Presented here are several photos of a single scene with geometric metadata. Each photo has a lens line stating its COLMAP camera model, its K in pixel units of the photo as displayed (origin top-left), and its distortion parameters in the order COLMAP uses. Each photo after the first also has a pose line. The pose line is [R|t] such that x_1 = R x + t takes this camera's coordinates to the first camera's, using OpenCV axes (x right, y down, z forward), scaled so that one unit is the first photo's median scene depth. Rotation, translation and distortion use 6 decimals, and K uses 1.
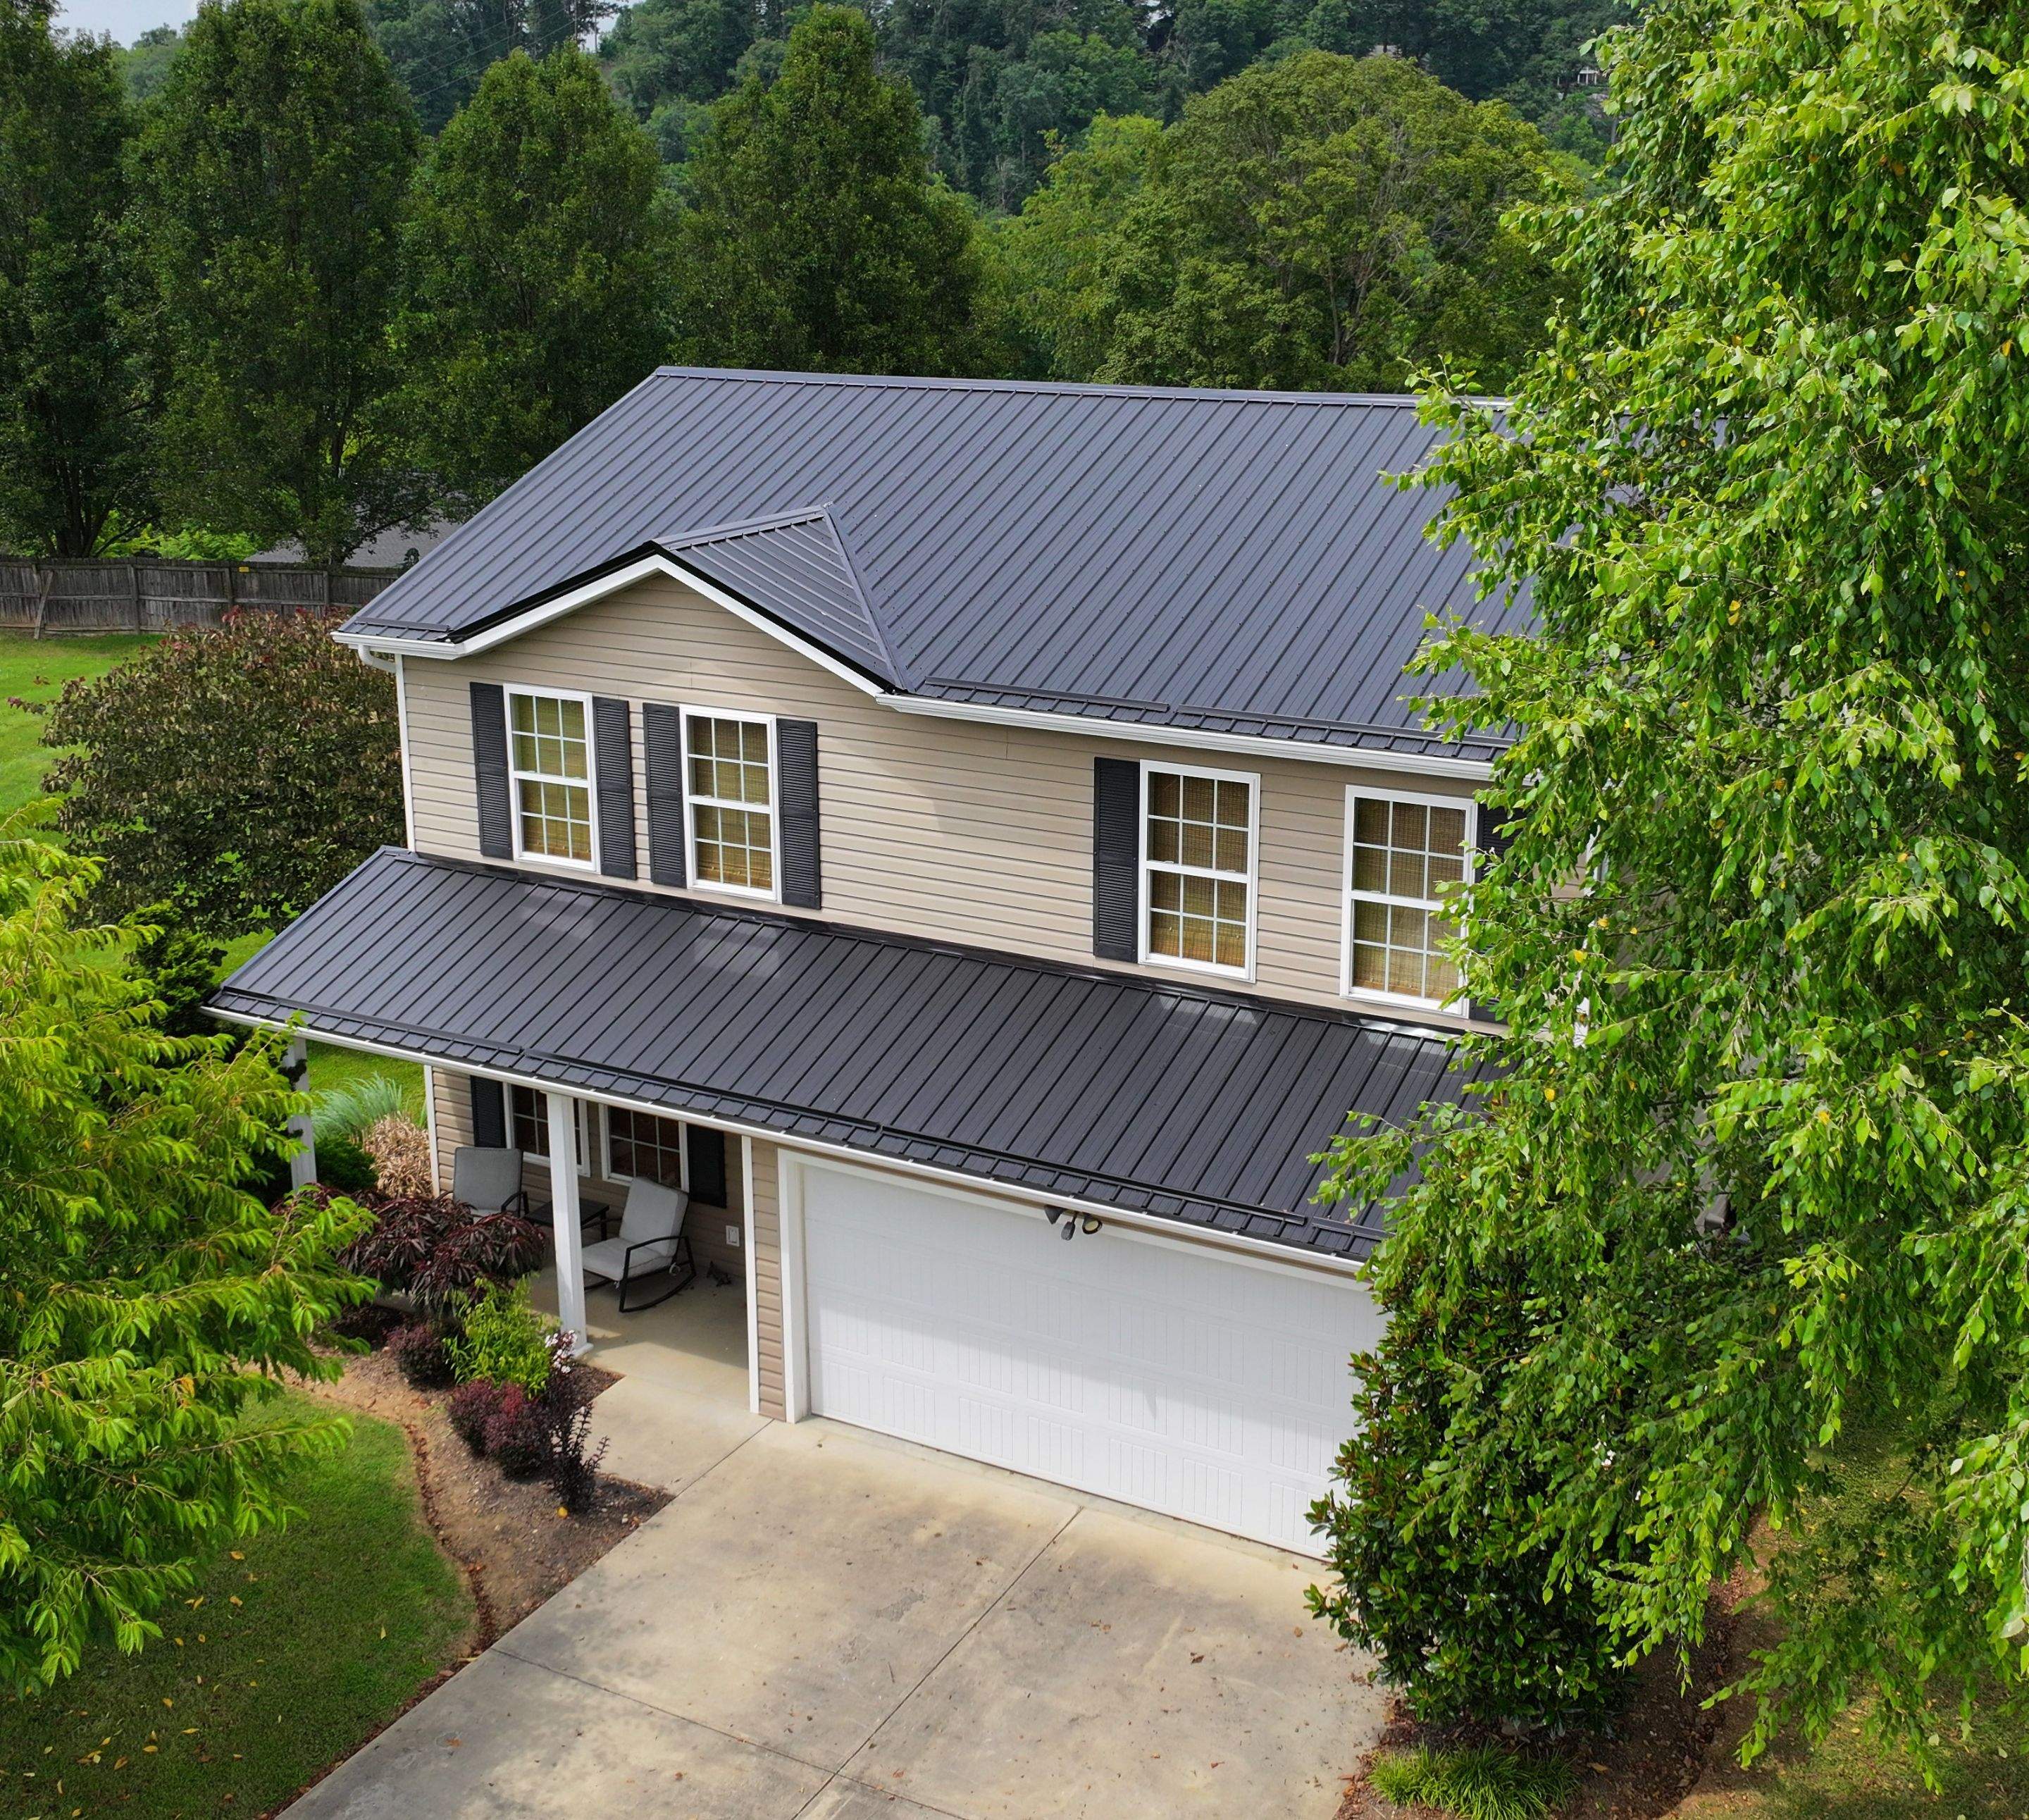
lens RADIAL K [[2314.8, 0, 1014.5], [0, 2314.8, 910.0], [0, 0, 1]] dist [-0.007980, -0.051483]
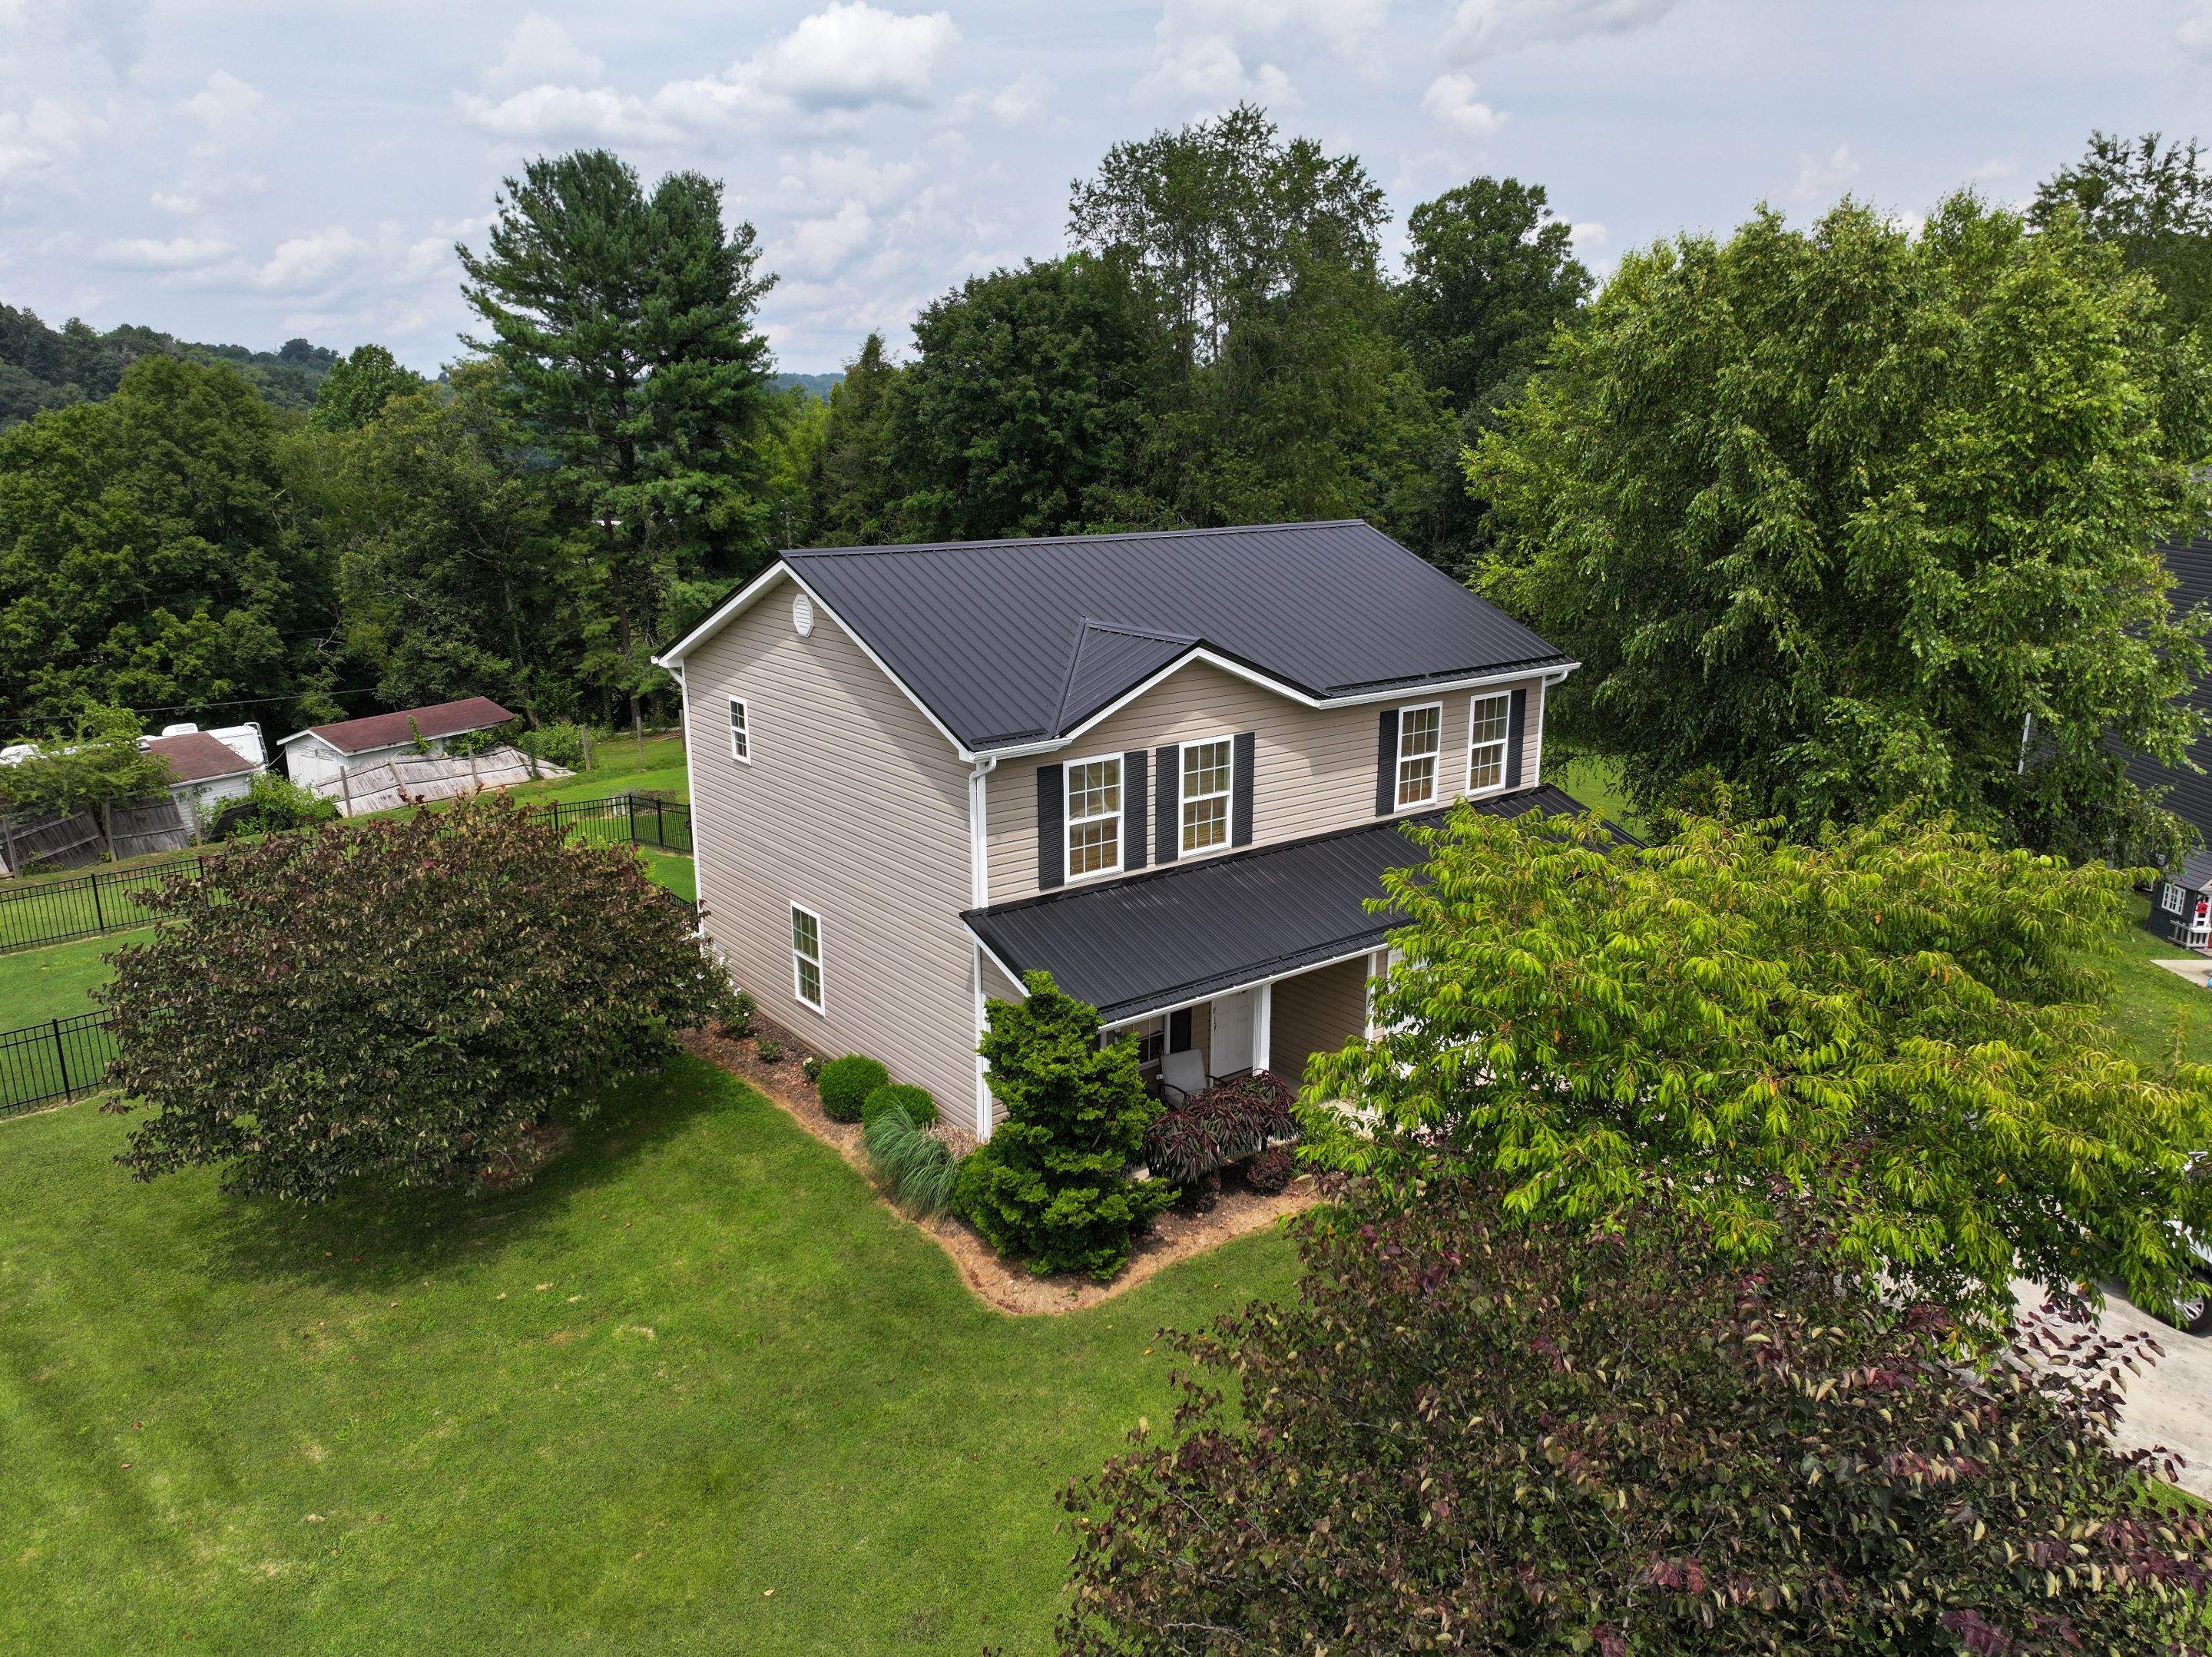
lens RADIAL K [[1555.1, 0, 1106.0], [0, 1555.1, 828.5], [0, 0, 1]] dist [-0.015182, 0.029627]
pose [[0.402707, -0.228531, 0.886341, -1.129843], [0.268507, 0.955225, 0.124297, -0.179794], [-0.875061, 0.187933, 0.446038, 0.580720]]
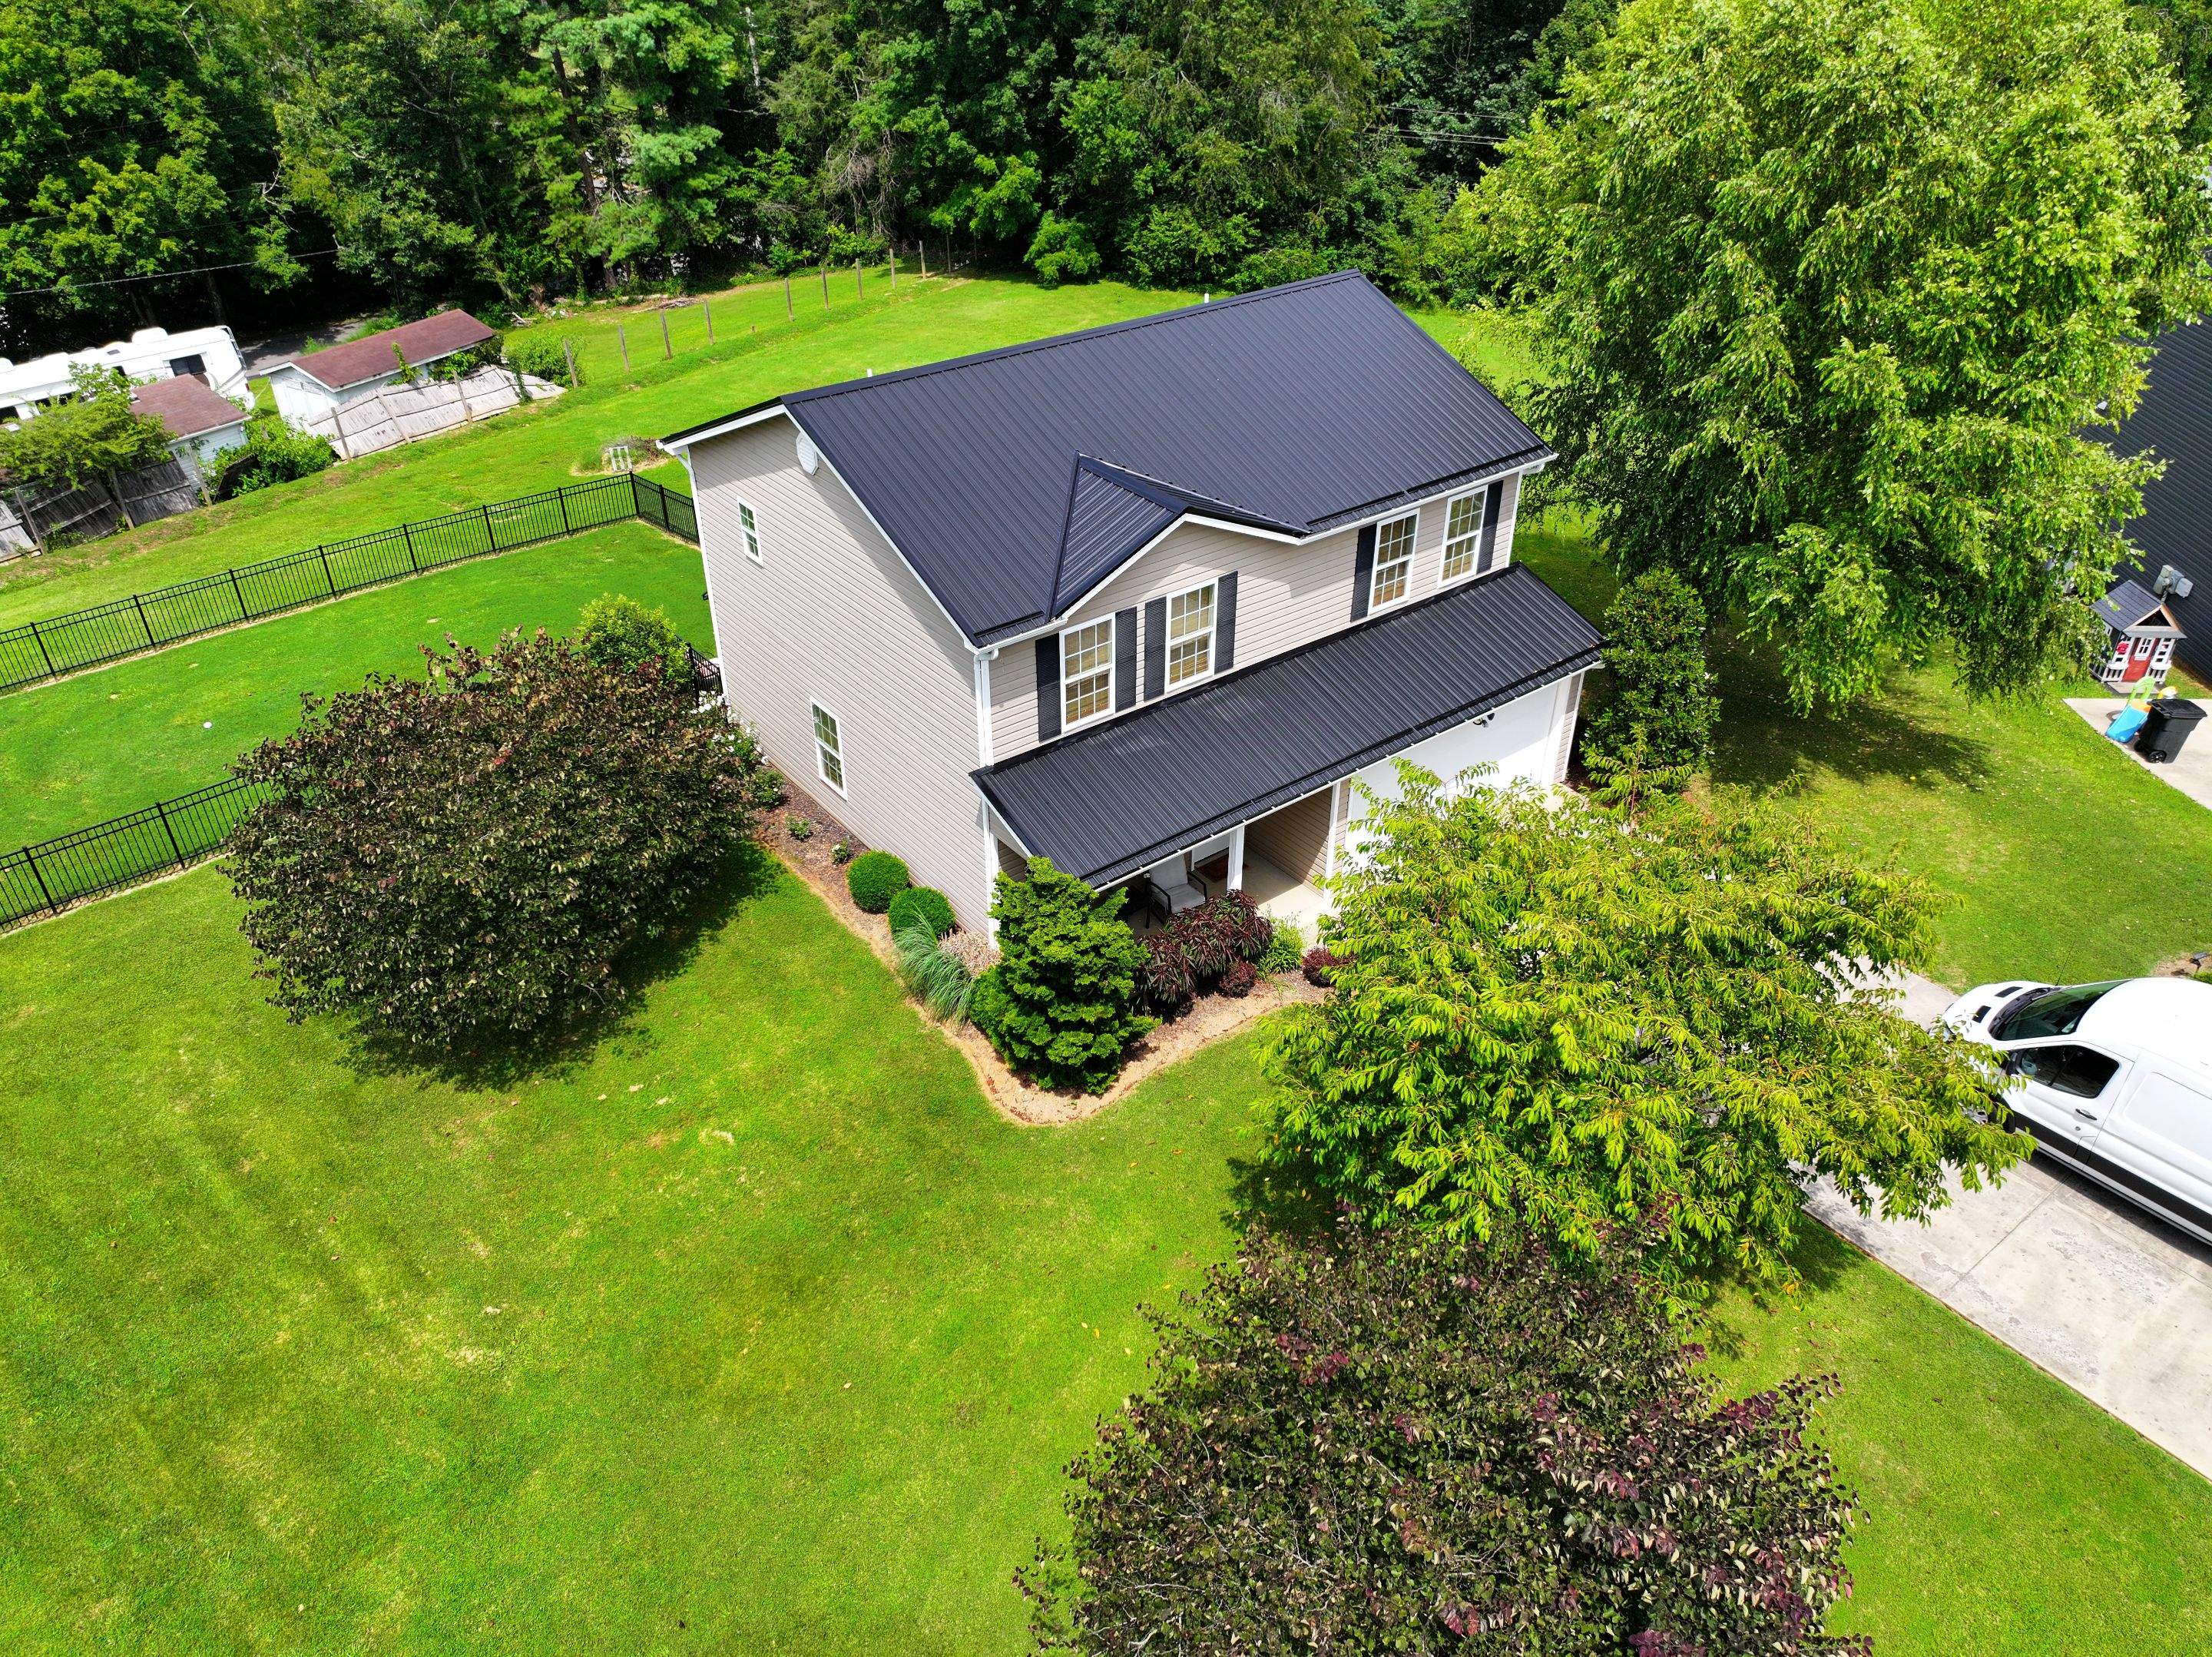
lens RADIAL K [[1555.1, 0, 1106.0], [0, 1555.1, 828.5], [0, 0, 1]] dist [-0.015182, 0.029627]
pose [[0.400007, -0.507017, 0.763497, -1.131664], [0.270241, 0.861258, 0.430354, -0.448057], [-0.875765, 0.034184, 0.481526, 0.494041]]
